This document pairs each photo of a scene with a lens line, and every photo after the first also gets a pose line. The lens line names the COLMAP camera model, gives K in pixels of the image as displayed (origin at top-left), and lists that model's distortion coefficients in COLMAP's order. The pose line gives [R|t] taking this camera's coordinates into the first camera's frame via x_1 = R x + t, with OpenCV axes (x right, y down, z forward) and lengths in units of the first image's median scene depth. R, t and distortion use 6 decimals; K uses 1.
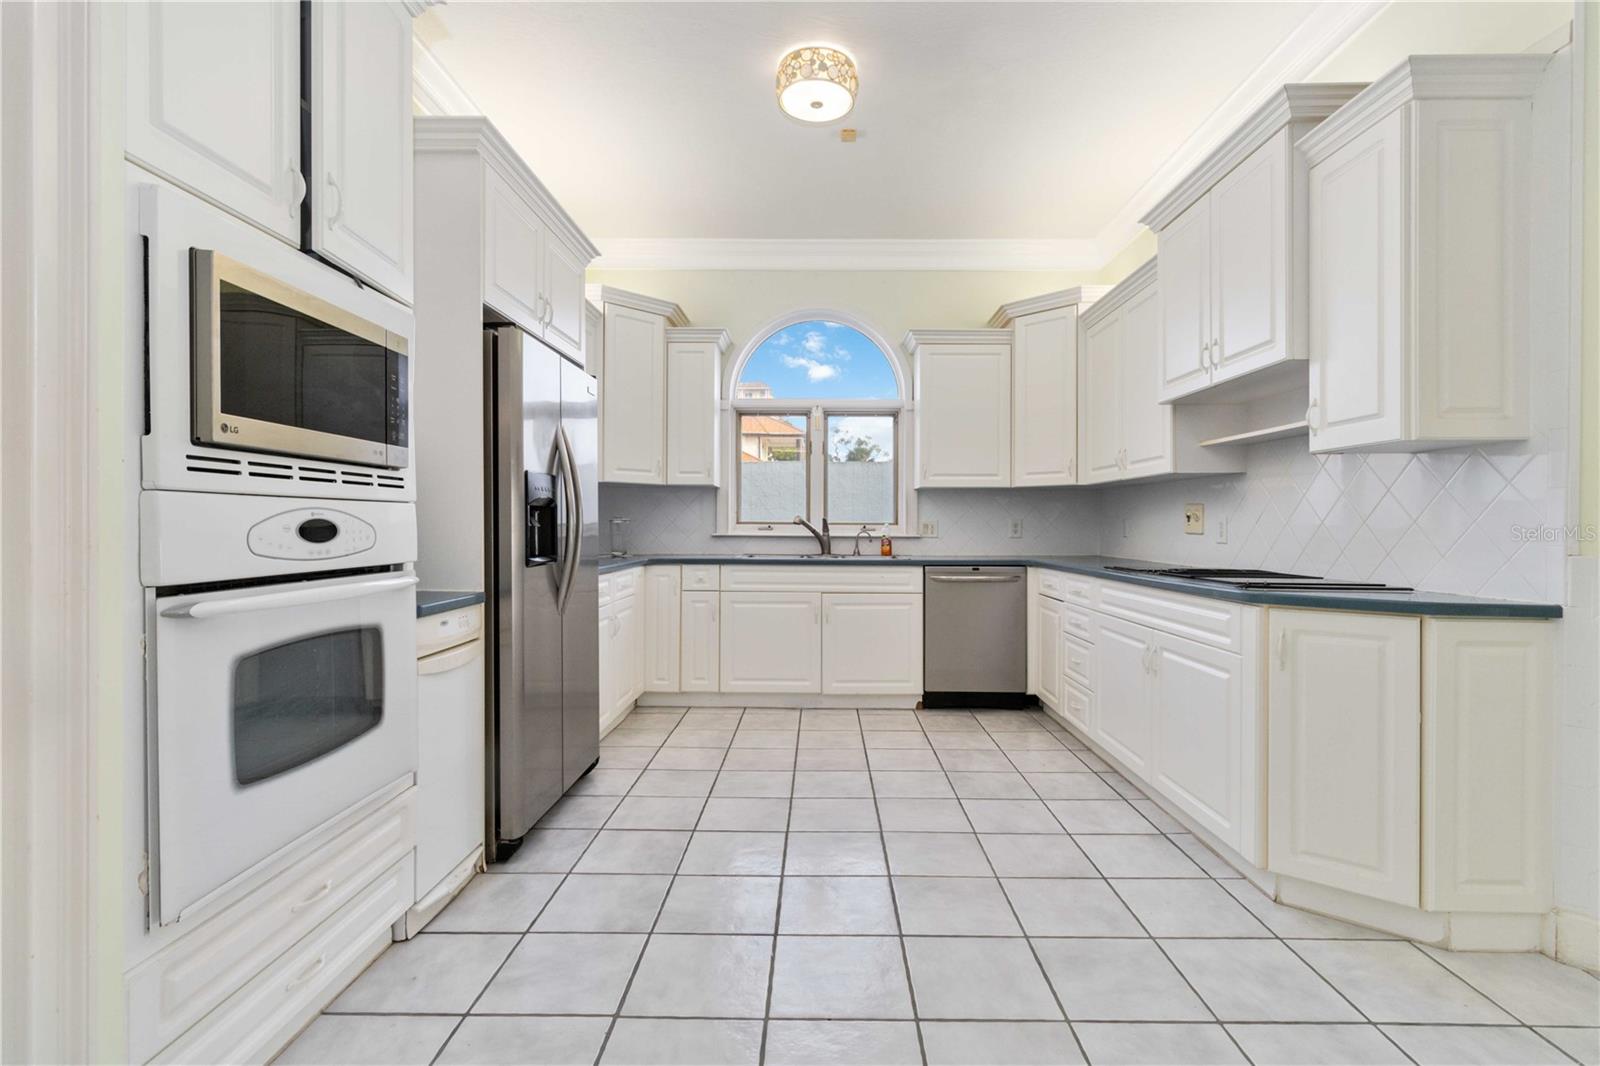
lens RADIAL K [[751.0, 0, 805.9], [0, 751.0, 528.8], [0, 0, 1]] dist [0.003858, 0.000330]
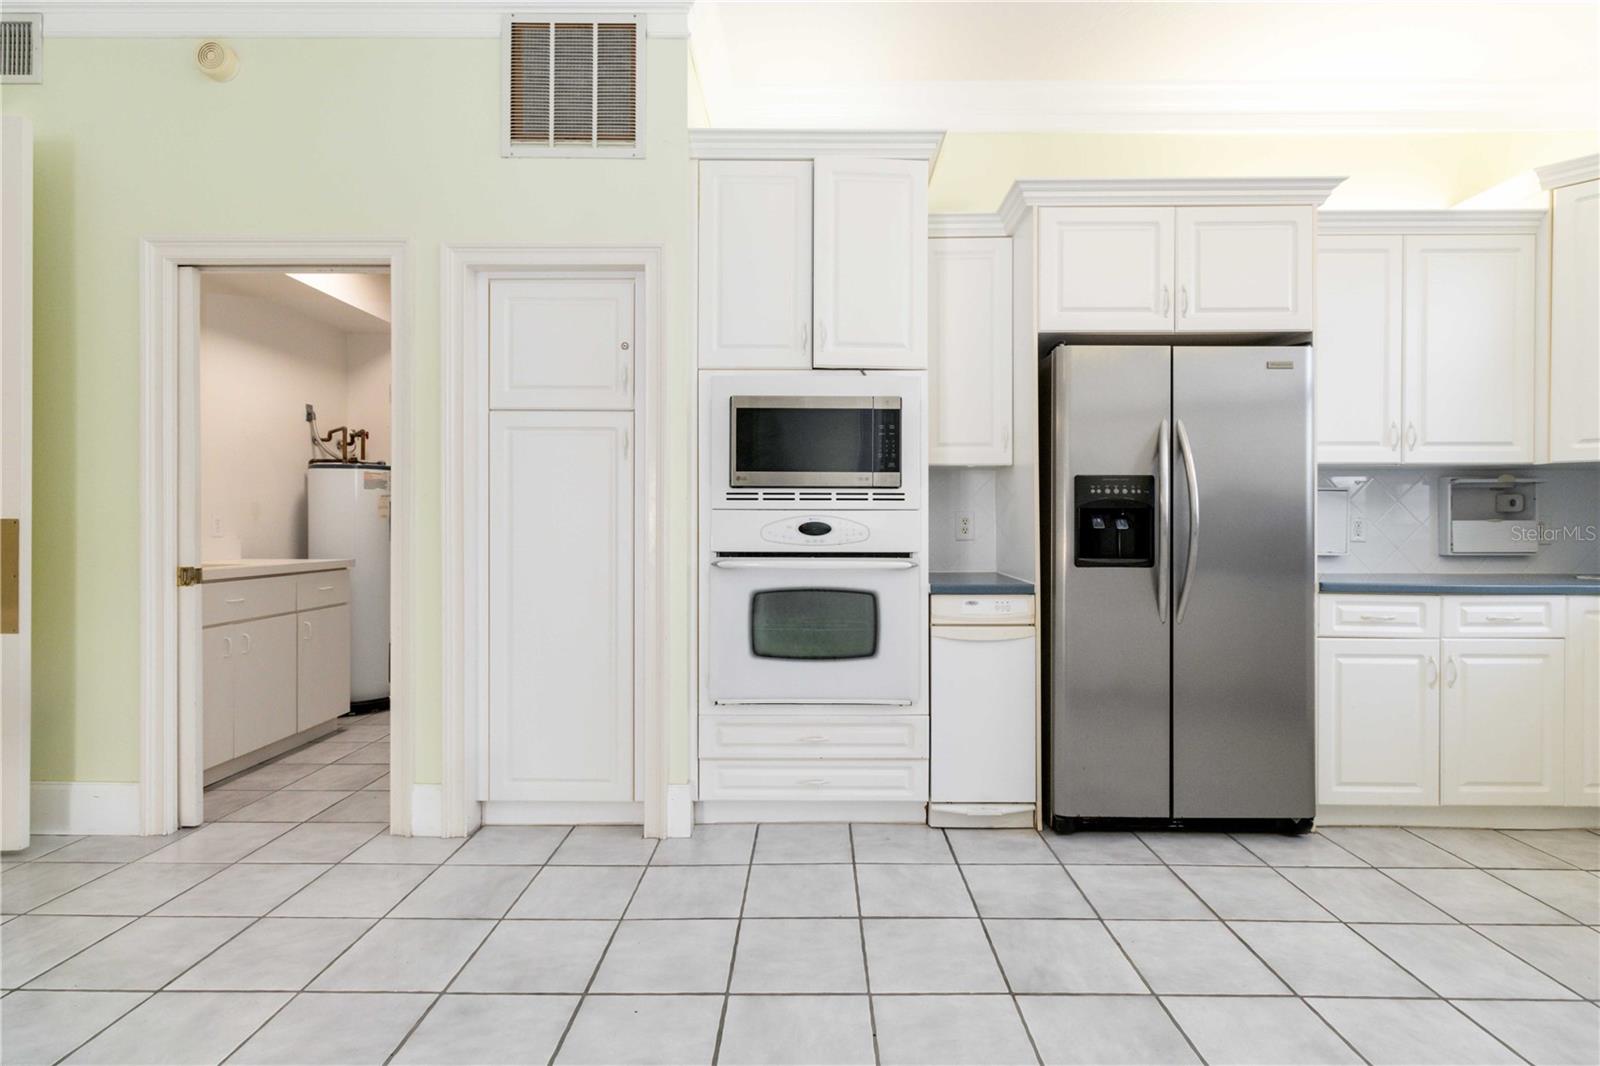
lens RADIAL K [[751.0, 0, 805.2], [0, 751.0, 528.3], [0, 0, 1]] dist [0.003858, 0.000330]
pose [[0.009447, 0.001752, -0.999954, 0.946298], [-0.009439, 0.999954, 0.001662, -0.001039], [0.999911, 0.009422, 0.009464, 0.844483]]
